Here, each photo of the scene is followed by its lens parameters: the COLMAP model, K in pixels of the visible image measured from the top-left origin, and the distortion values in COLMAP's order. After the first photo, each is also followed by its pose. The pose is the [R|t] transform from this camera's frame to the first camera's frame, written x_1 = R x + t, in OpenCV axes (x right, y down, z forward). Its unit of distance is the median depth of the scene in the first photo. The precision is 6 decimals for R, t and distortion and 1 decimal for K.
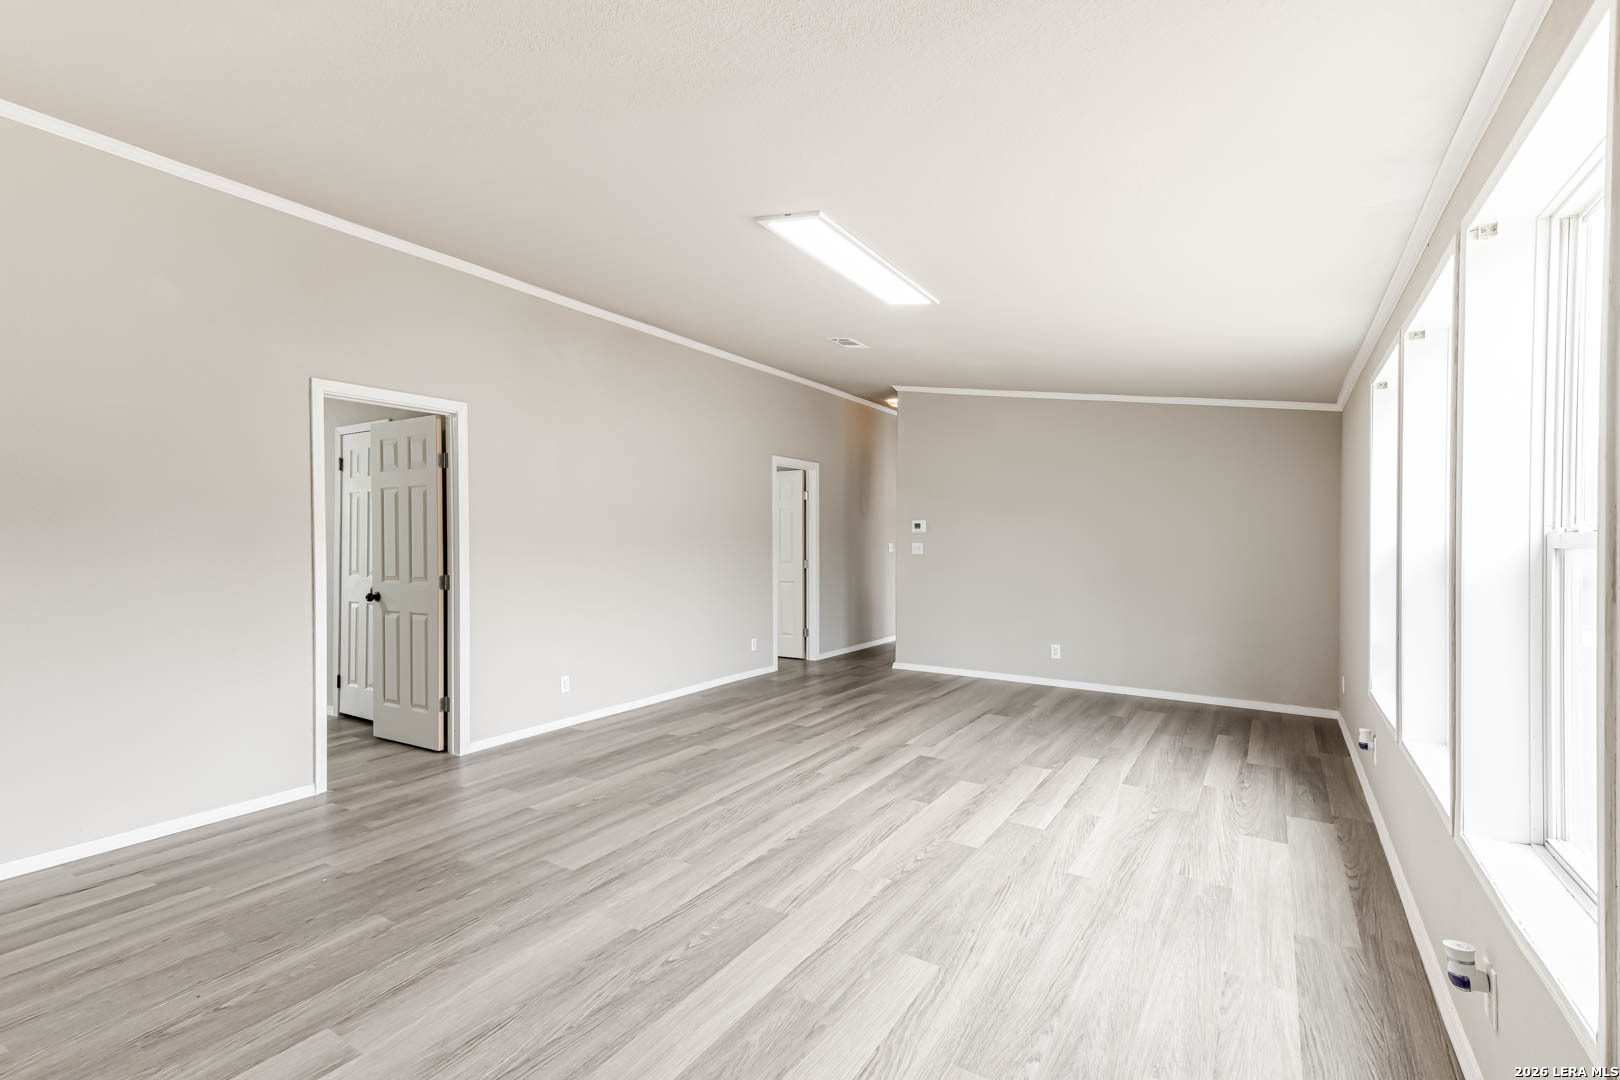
lens RADIAL K [[715.4, 0, 835.4], [0, 715.4, 543.2], [0, 0, 1]] dist [0.022942, 0.000346]
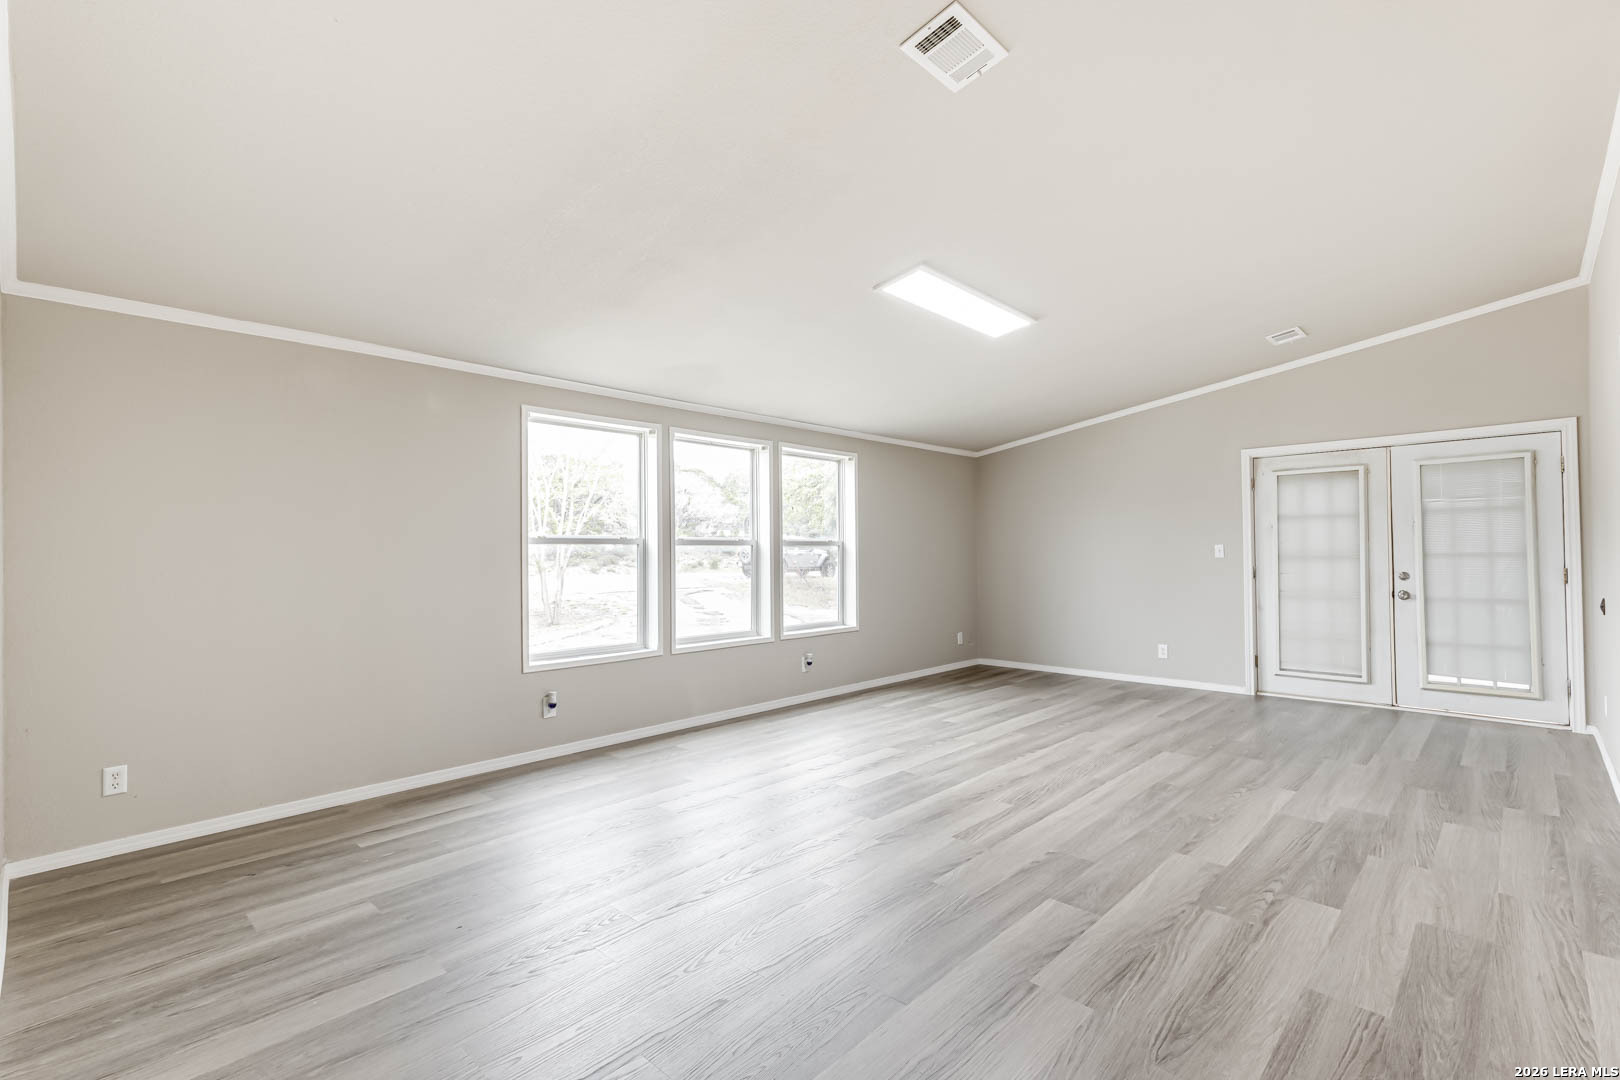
lens RADIAL K [[715.4, 0, 831.3], [0, 715.4, 547.0], [0, 0, 1]] dist [0.022942, 0.000346]
pose [[-0.978792, 0.008501, 0.204682, 0.007007], [0.008189, 0.999964, -0.002375, 0.014469], [-0.204695, -0.000649, -0.978826, 1.931955]]
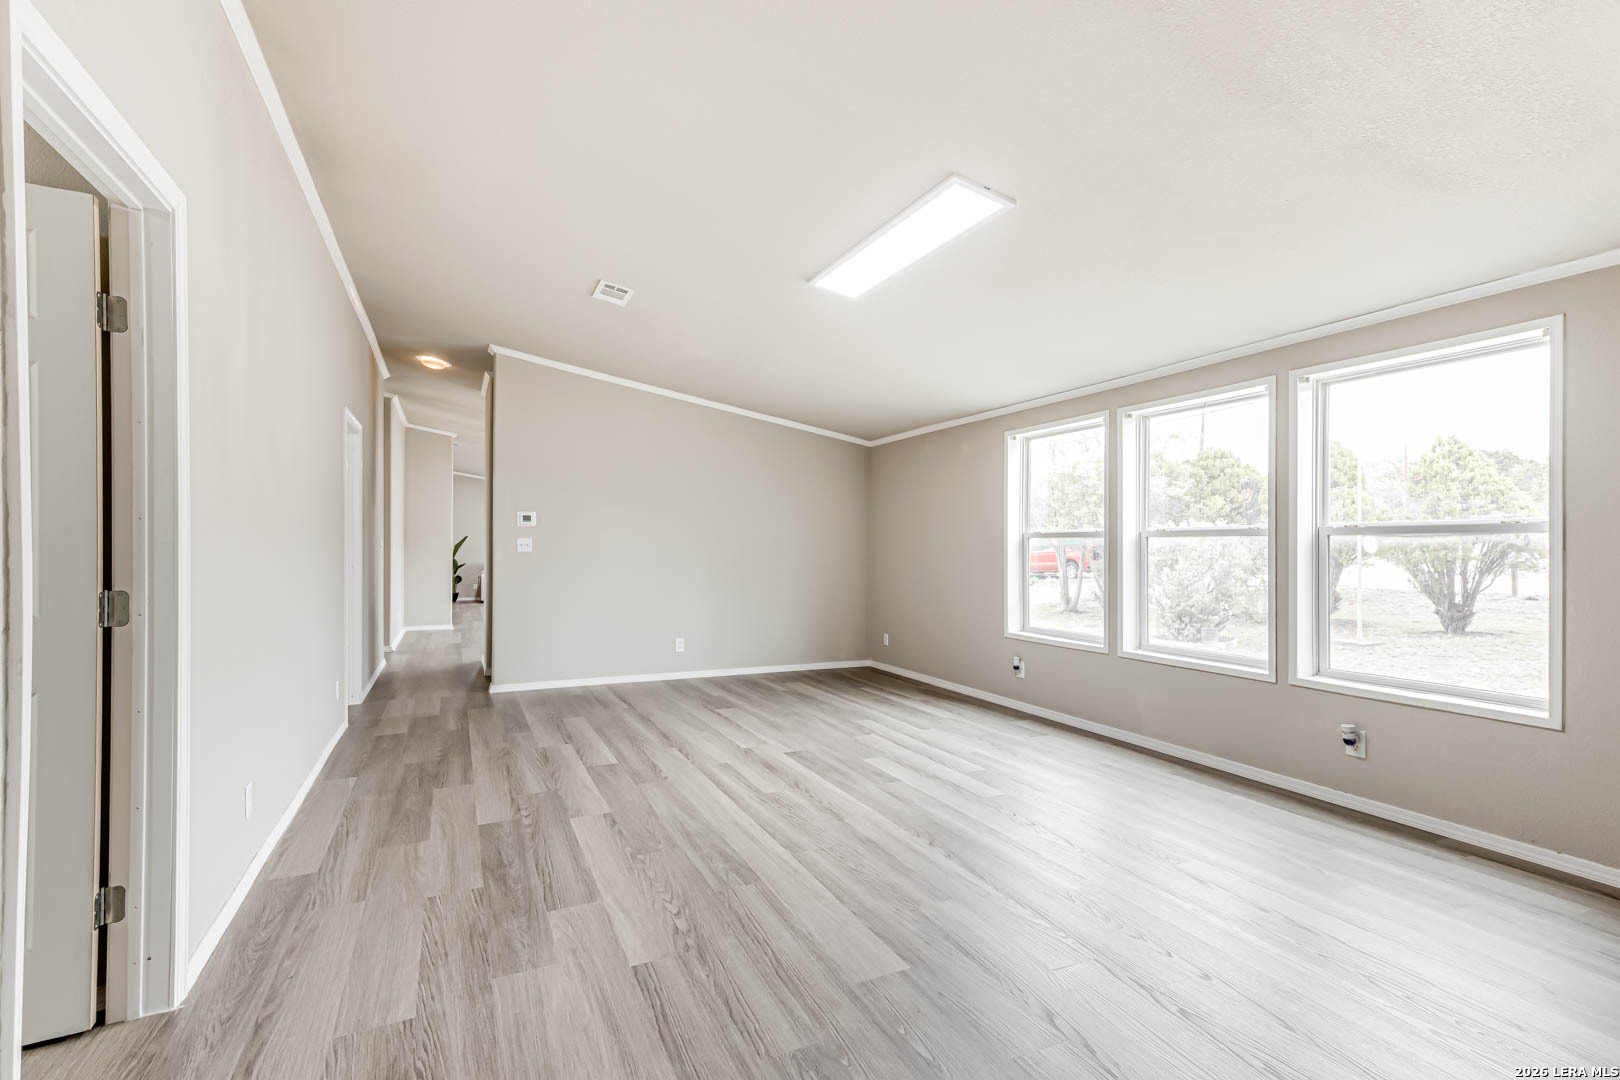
lens RADIAL K [[715.4, 0, 771.9], [0, 715.4, 549.4], [0, 0, 1]] dist [0.022942, 0.000346]
pose [[0.564888, 0.000210, 0.825168, -0.761404], [0.002136, 0.999996, -0.001717, 0.026290], [-0.825165, 0.002732, 0.564885, 0.517854]]
